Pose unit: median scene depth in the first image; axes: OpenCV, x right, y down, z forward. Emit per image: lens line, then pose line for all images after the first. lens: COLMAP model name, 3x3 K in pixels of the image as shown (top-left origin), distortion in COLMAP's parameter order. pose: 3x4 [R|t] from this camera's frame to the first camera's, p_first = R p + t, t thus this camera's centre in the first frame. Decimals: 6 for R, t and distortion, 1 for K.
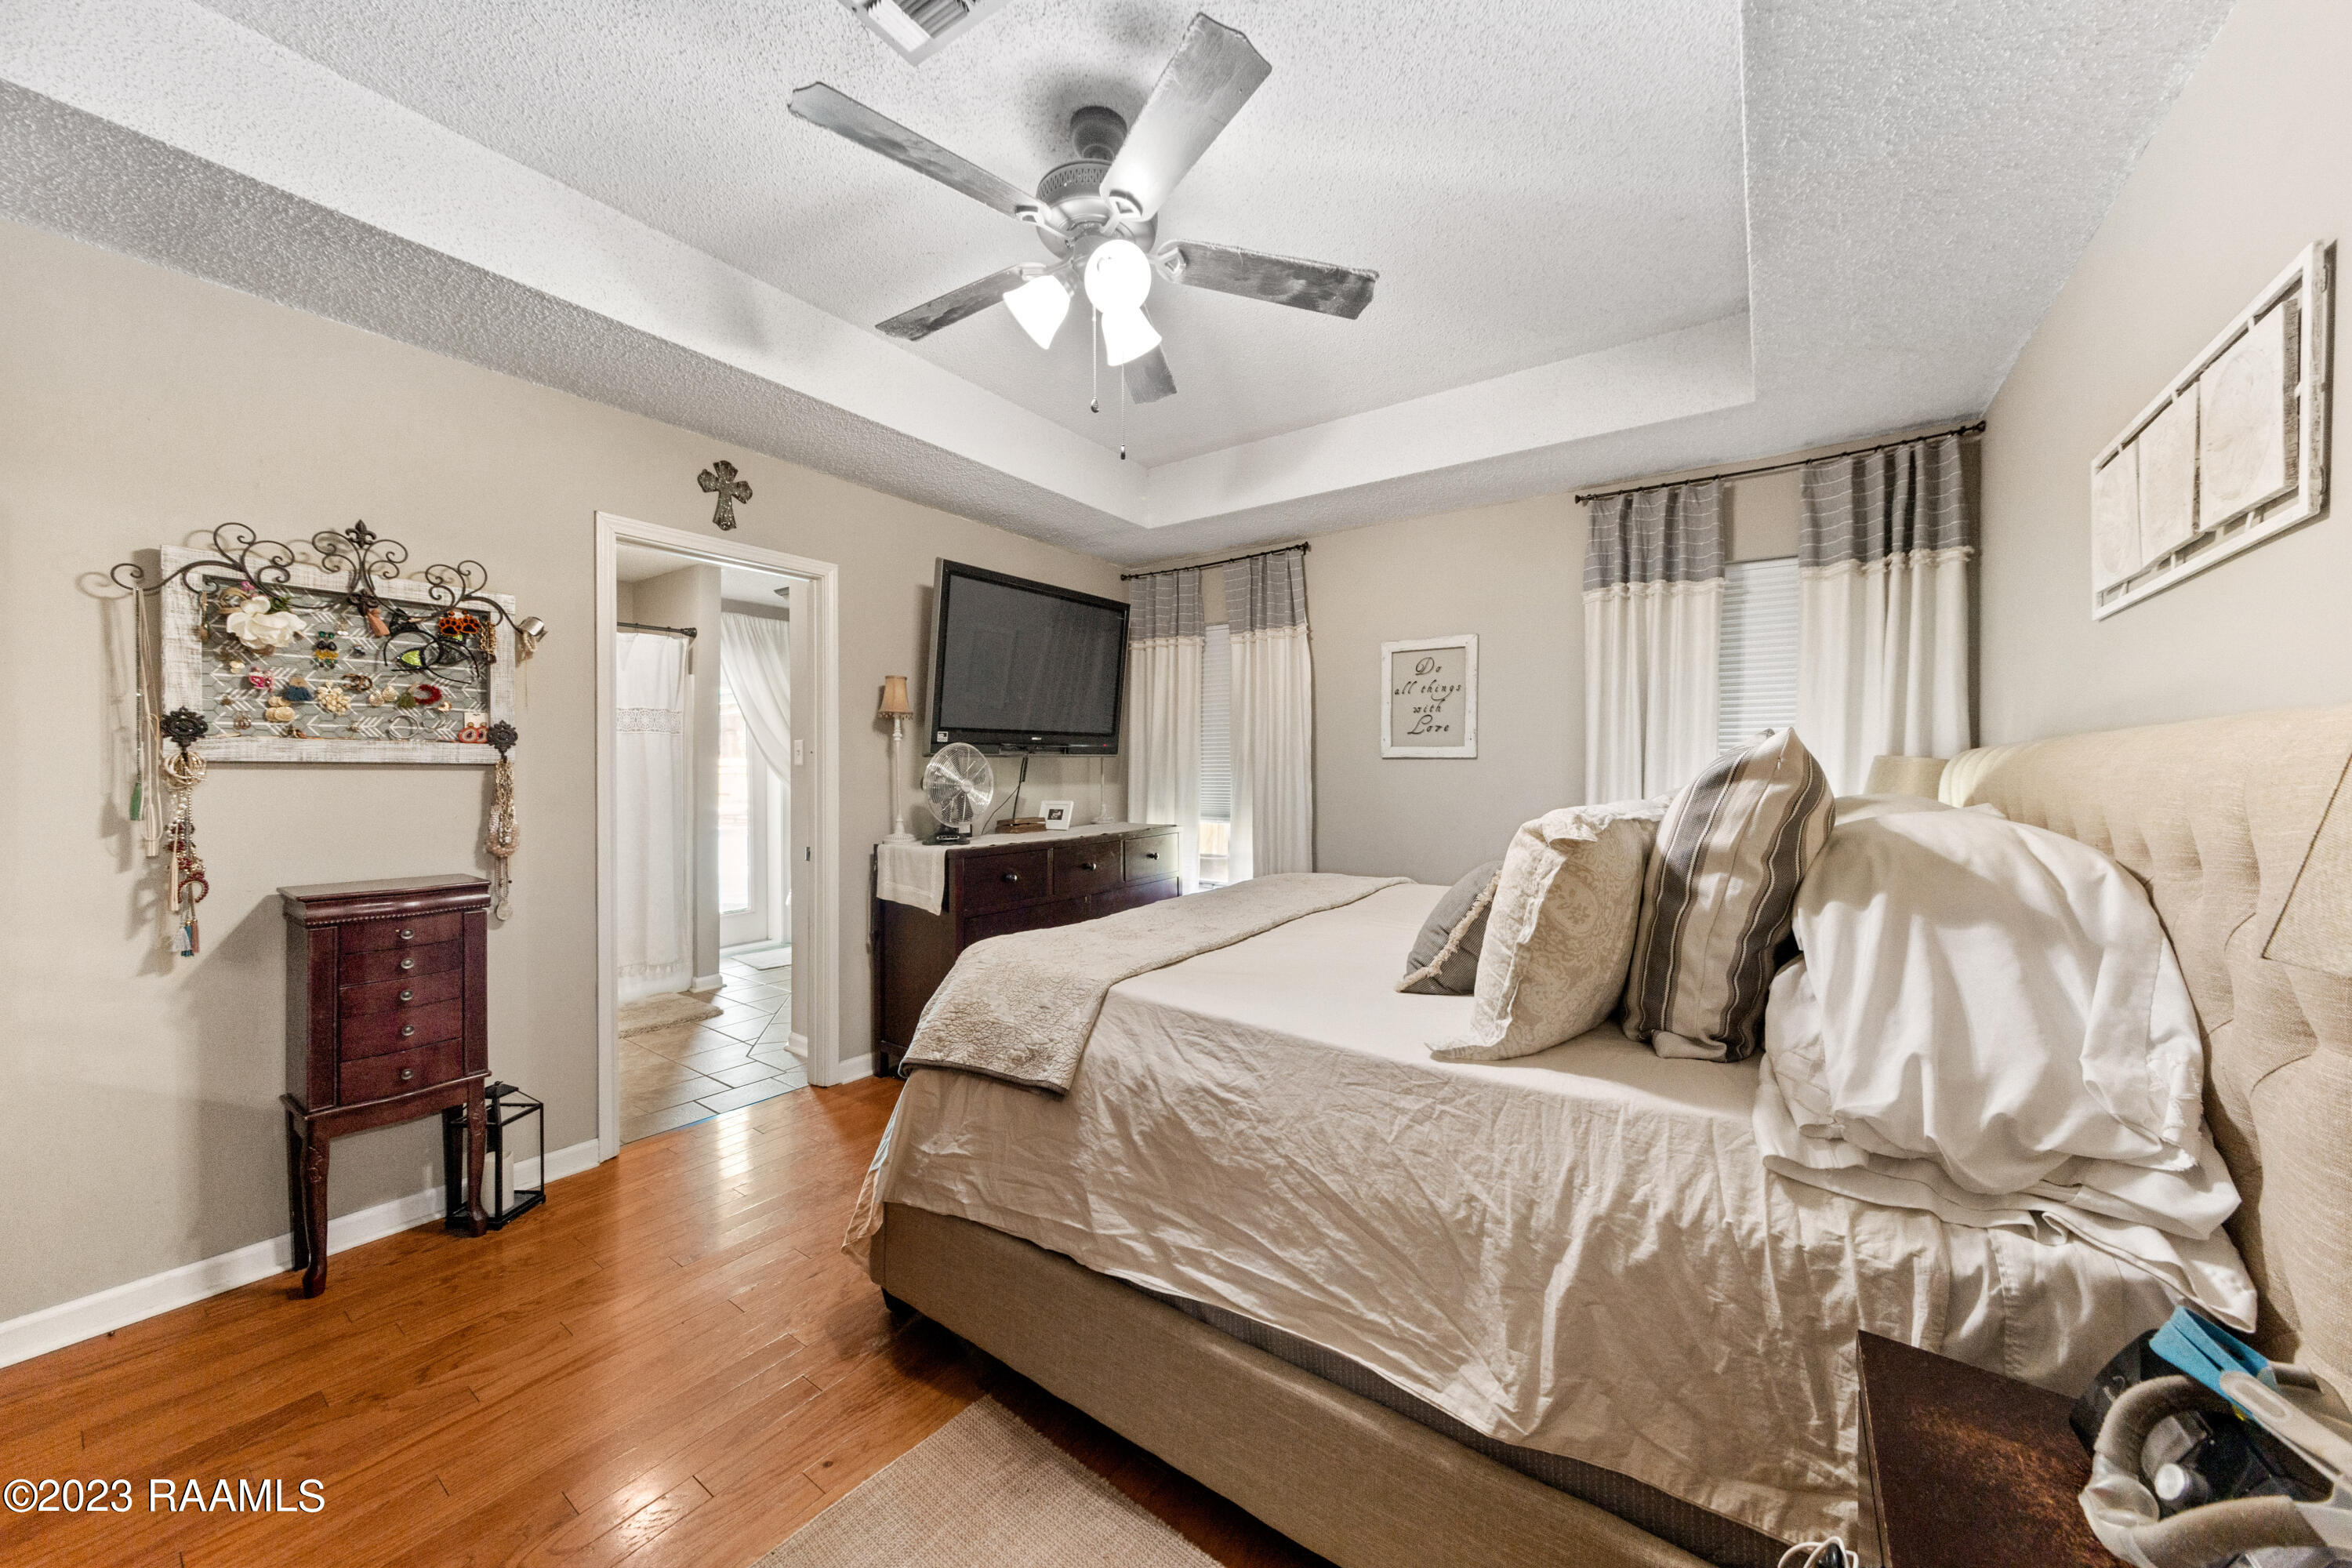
lens RADIAL K [[824.6, 0, 1181.7], [0, 824.6, 777.0], [0, 0, 1]] dist [0.002498, 0.001364]
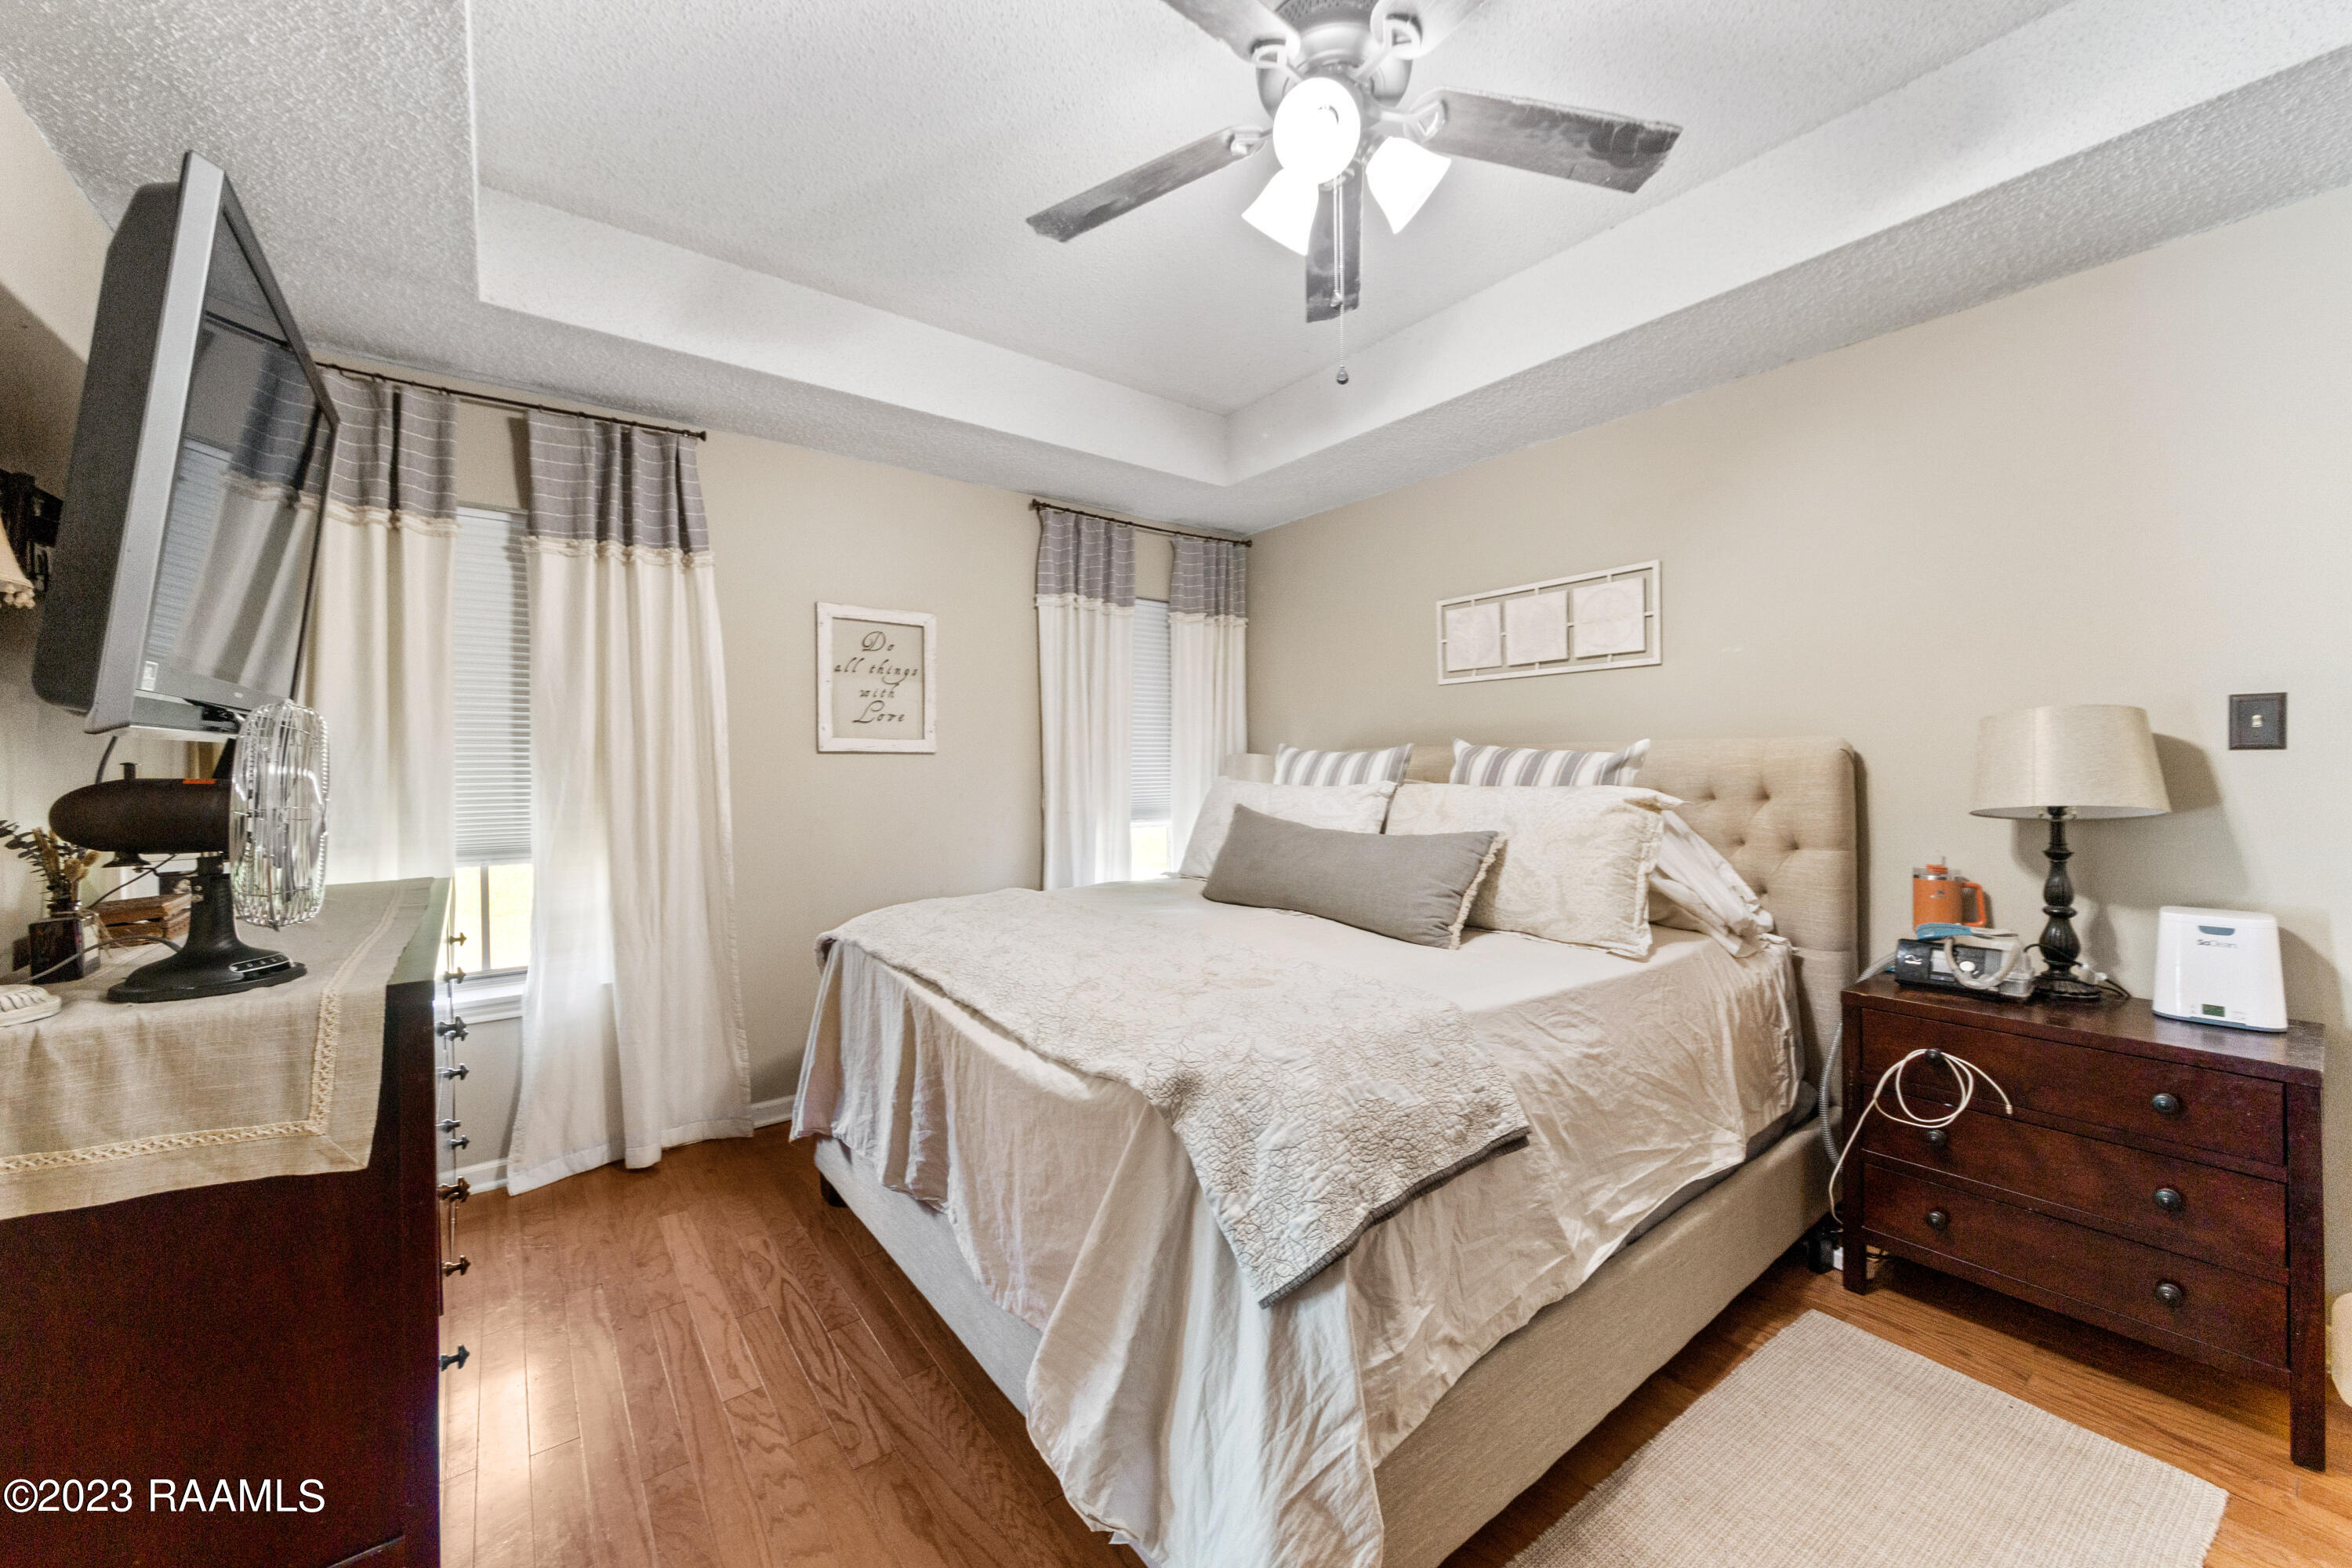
lens RADIAL K [[903.1, 0, 1186.3], [0, 903.1, 768.1], [0, 0, 1]] dist [-0.001865, -0.000034]
pose [[0.278082, -0.006668, 0.960534, -0.573891], [0.015369, 0.999879, 0.002492, -0.005900], [-0.960434, 0.014070, 0.278151, 0.531222]]
